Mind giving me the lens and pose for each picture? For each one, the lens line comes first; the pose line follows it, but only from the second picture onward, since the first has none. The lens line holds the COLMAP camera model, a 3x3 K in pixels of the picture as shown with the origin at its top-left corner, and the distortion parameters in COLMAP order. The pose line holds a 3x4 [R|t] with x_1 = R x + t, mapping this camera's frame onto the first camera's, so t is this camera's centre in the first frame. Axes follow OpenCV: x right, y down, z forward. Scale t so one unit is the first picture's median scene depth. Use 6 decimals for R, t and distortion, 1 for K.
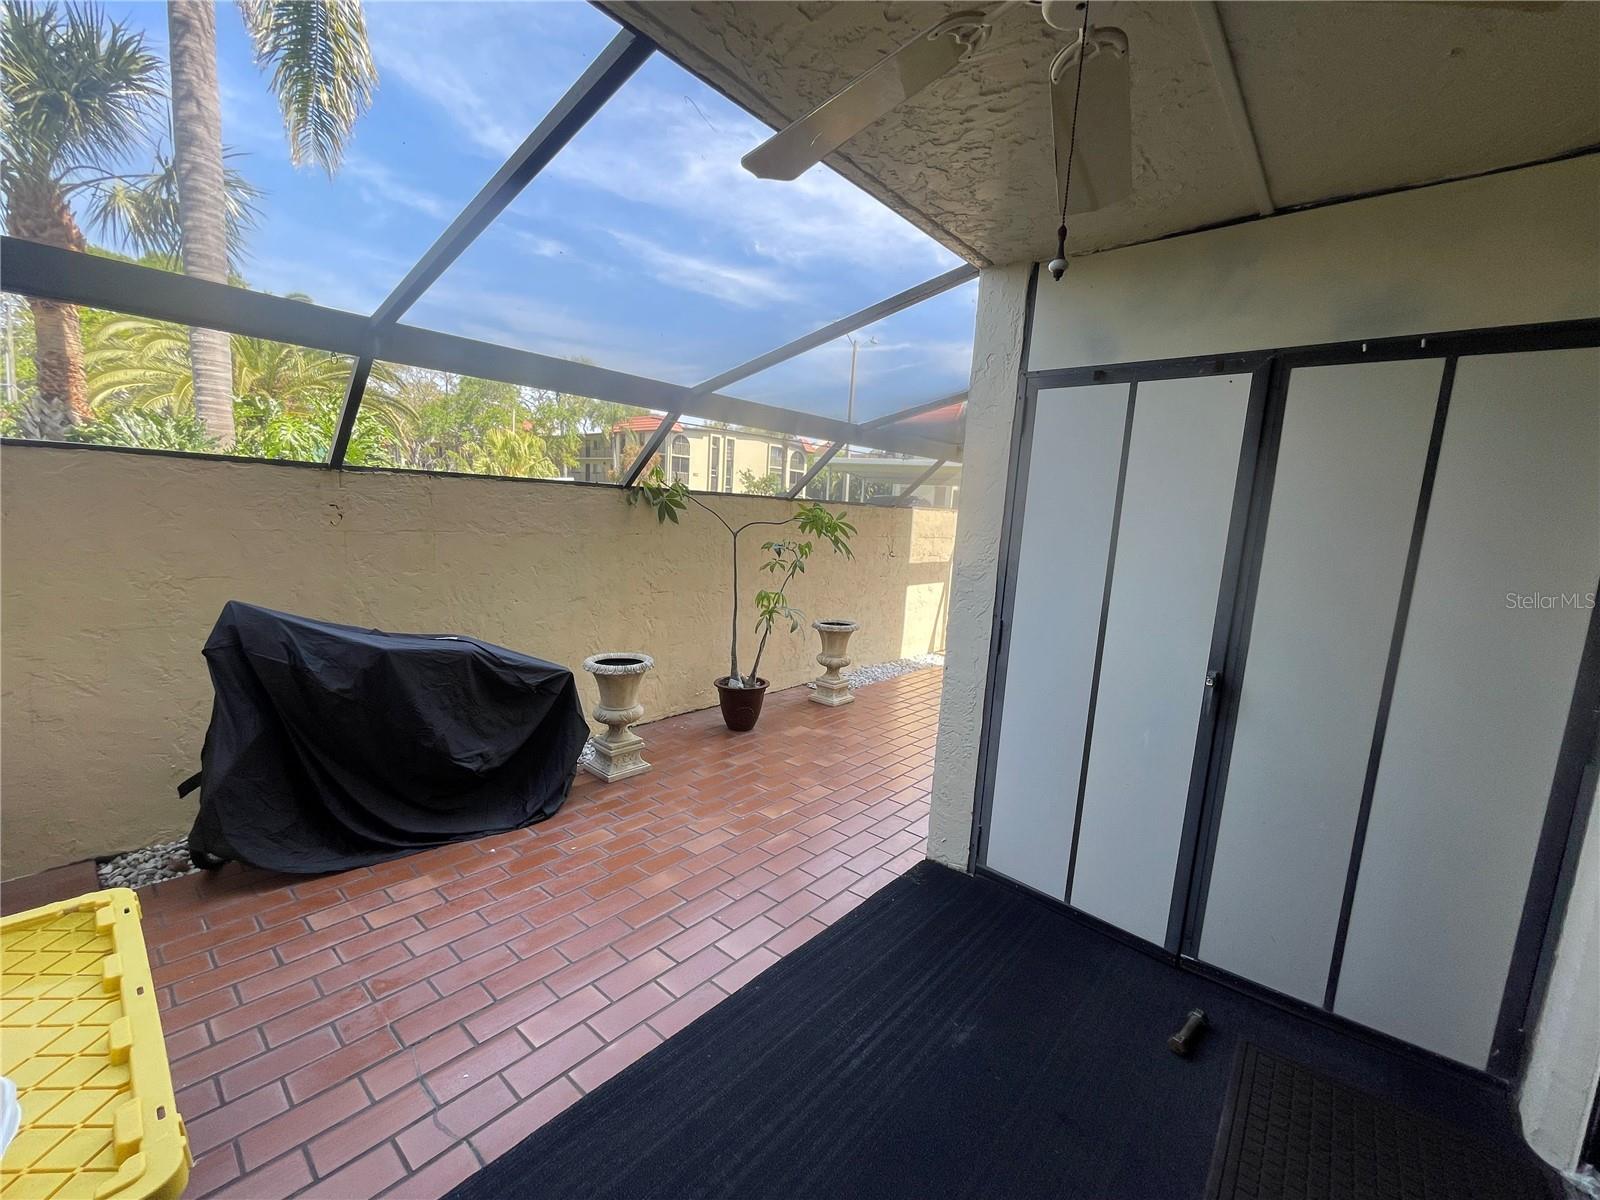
lens RADIAL K [[663.1, 0, 788.0], [0, 663.1, 603.1], [0, 0, 1]] dist [-0.006512, 0.001462]
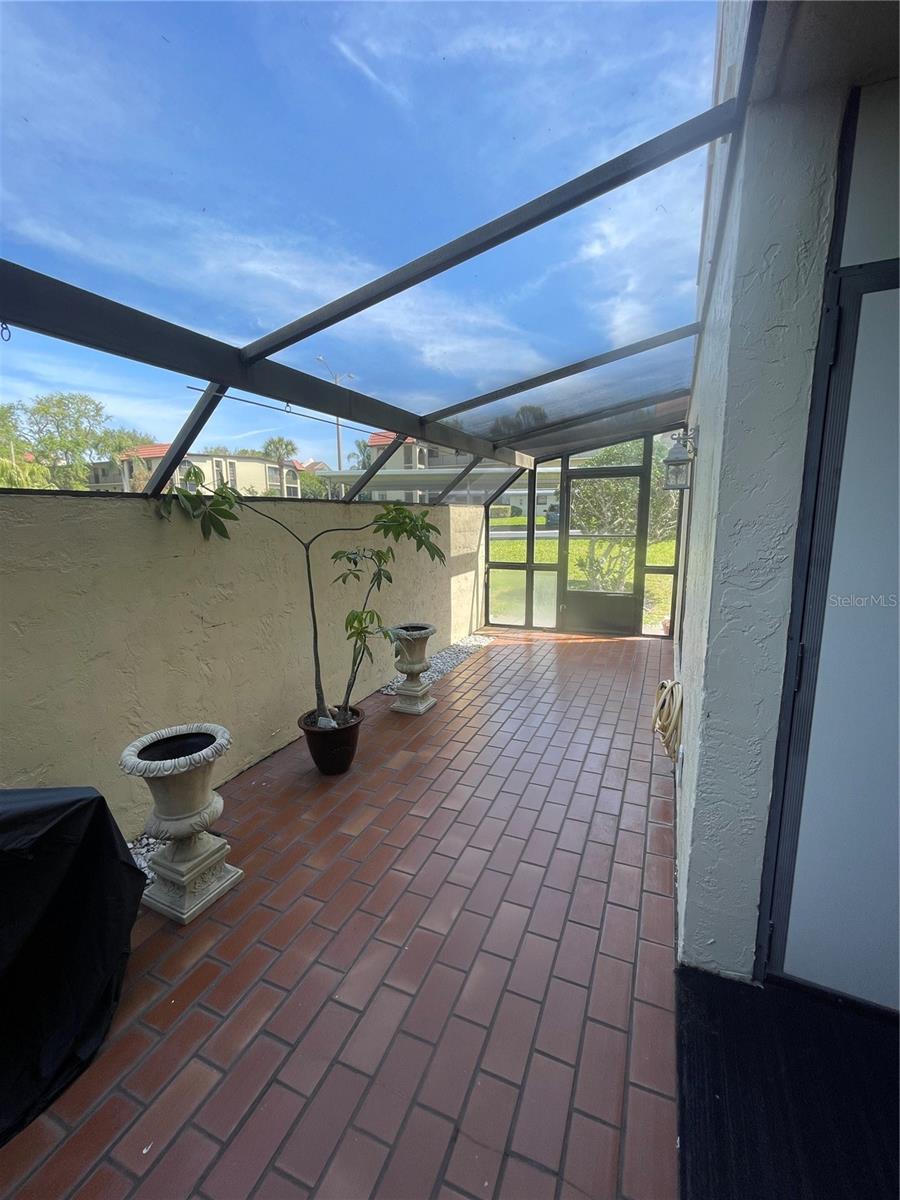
lens RADIAL K [[497.3, 0, 445.9], [0, 497.3, 594.8], [0, 0, 1]] dist [-0.006512, 0.001462]
pose [[0.950061, -0.114331, 0.290367, -0.141153], [0.107294, 0.993419, 0.040095, -0.068961], [-0.293040, -0.006938, 0.956075, 0.493324]]
